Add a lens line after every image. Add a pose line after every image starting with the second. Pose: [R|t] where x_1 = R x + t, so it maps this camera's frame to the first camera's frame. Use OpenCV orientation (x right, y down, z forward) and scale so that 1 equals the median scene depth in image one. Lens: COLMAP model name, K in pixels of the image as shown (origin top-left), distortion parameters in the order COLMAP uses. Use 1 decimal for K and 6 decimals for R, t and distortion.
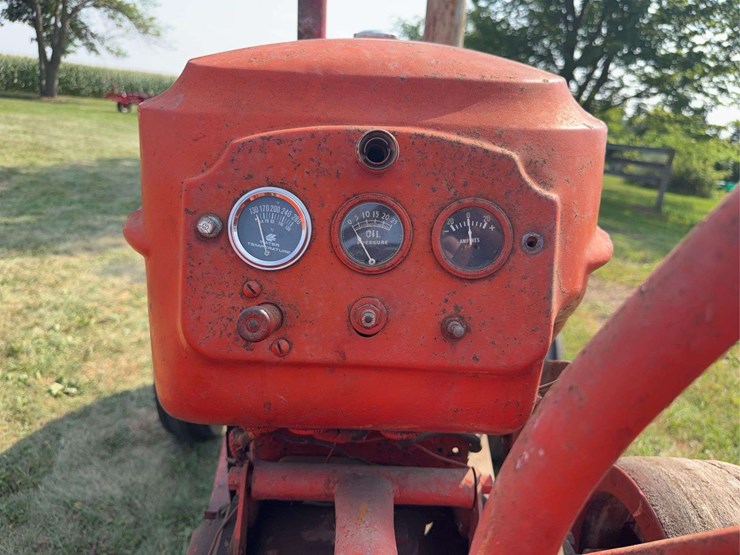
lens RADIAL K [[539.6, 0, 370.0], [0, 539.6, 277.5], [0, 0, 1]] dist [-0.006565, -0.006384]
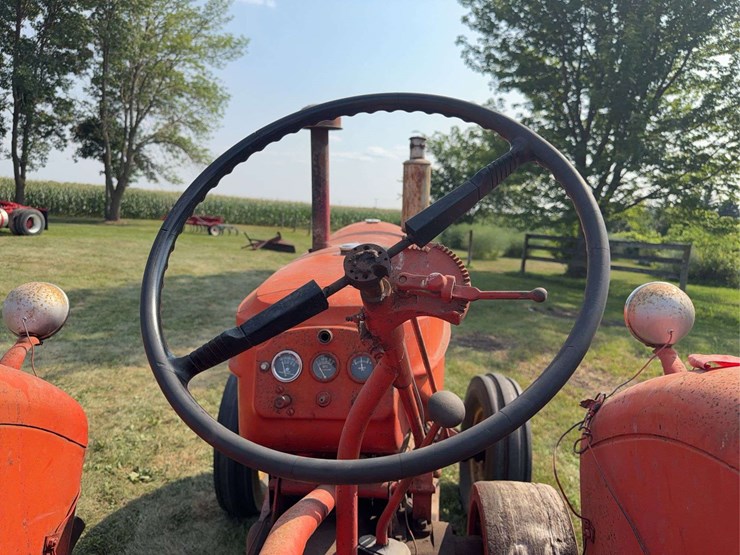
lens RADIAL K [[527.1, 0, 370.0], [0, 527.1, 277.5], [0, 0, 1]] dist [0.035562, -0.073919]
pose [[0.997005, -0.039492, -0.066494, 0.030596], [0.026463, 0.982098, -0.186501, -0.001771], [0.072669, 0.184183, 0.980202, -0.118479]]
